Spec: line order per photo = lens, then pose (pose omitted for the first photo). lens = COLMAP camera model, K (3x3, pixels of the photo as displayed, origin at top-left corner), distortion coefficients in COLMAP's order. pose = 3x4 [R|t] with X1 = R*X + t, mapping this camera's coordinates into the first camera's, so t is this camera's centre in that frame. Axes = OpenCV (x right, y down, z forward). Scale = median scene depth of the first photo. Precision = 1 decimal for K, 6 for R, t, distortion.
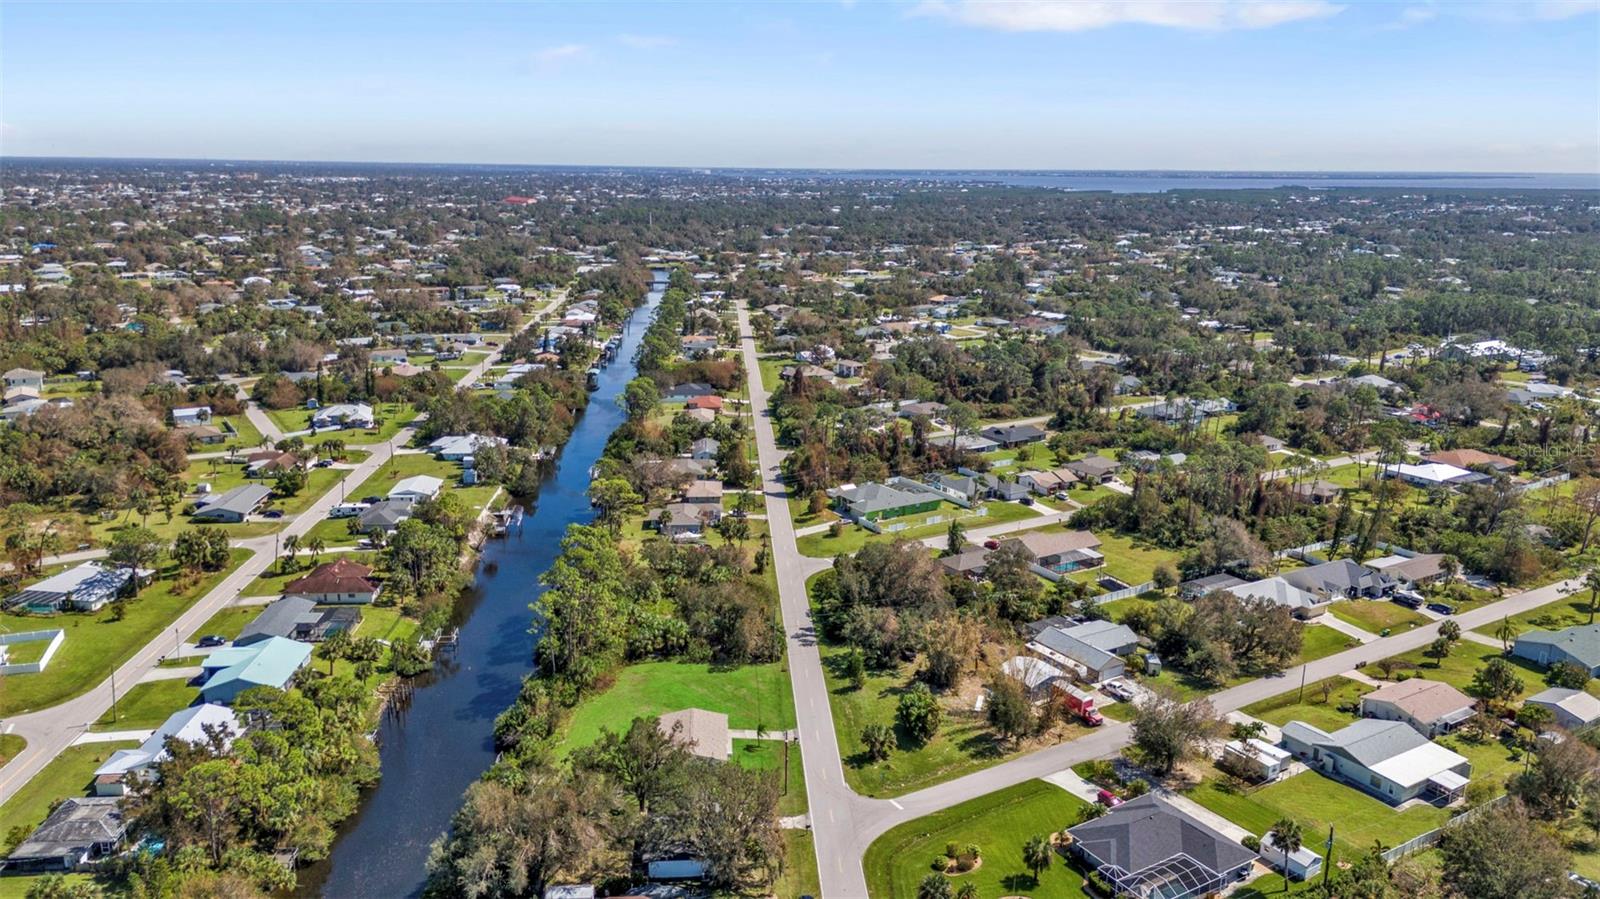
lens RADIAL K [[1168.9, 0, 795.5], [0, 1168.9, 445.0], [0, 0, 1]] dist [0.072957, -0.068382]
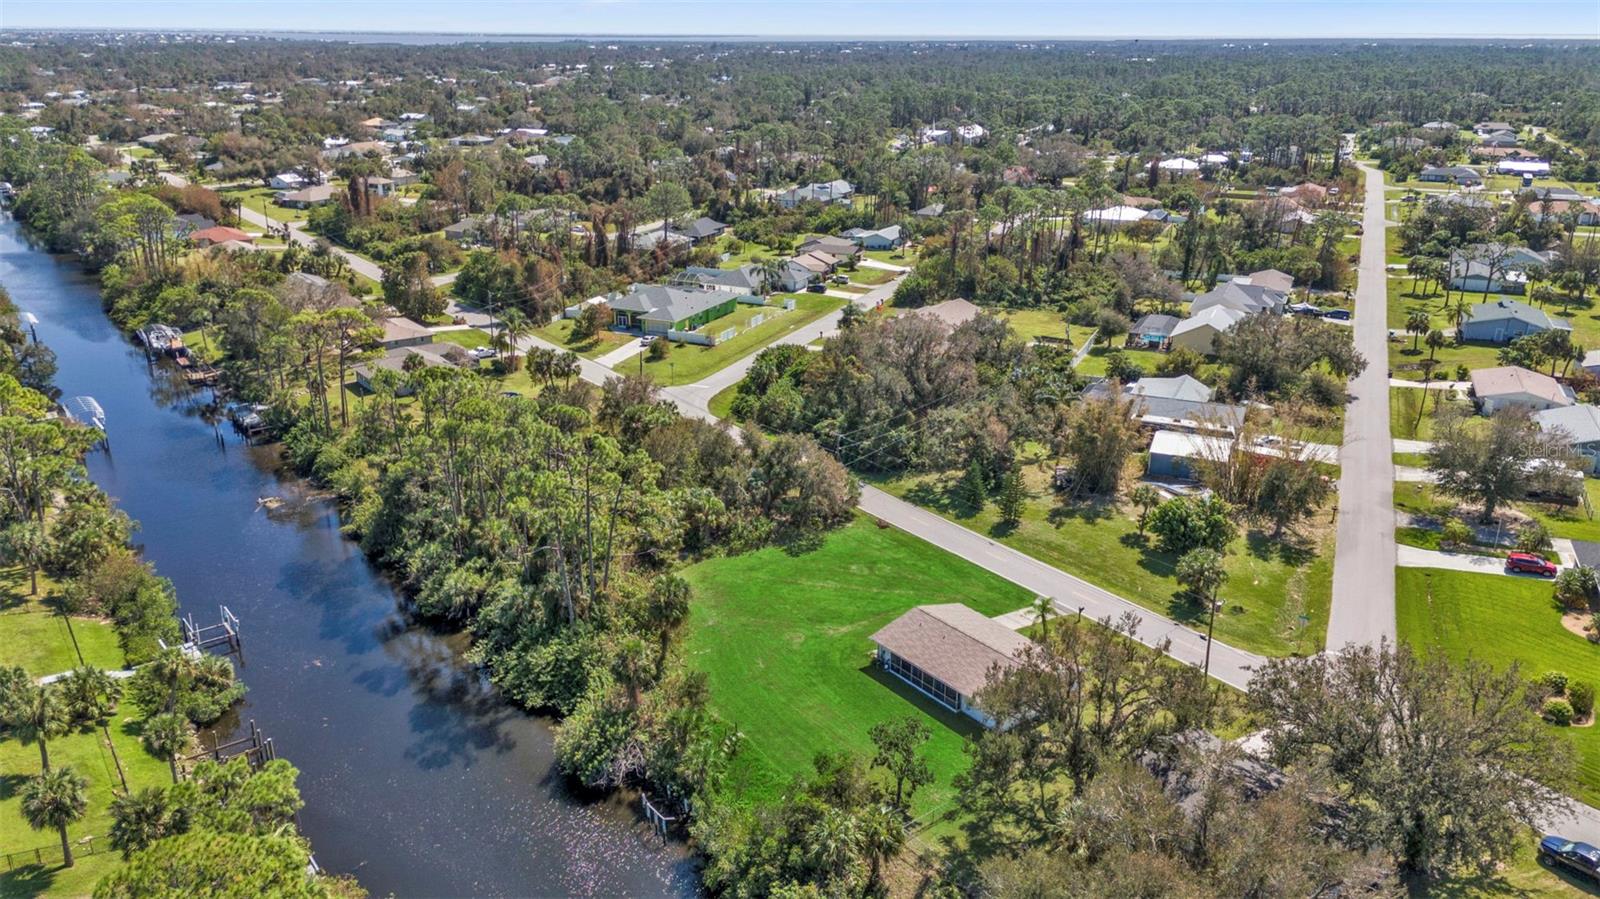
lens RADIAL K [[1168.9, 0, 796.4], [0, 1168.9, 458.5], [0, 0, 1]] dist [0.072957, -0.068382]
pose [[0.833290, -0.194259, 0.517582, -0.245150], [0.132858, 0.979161, 0.153601, 0.037593], [-0.536634, -0.059230, 0.841734, 0.340484]]
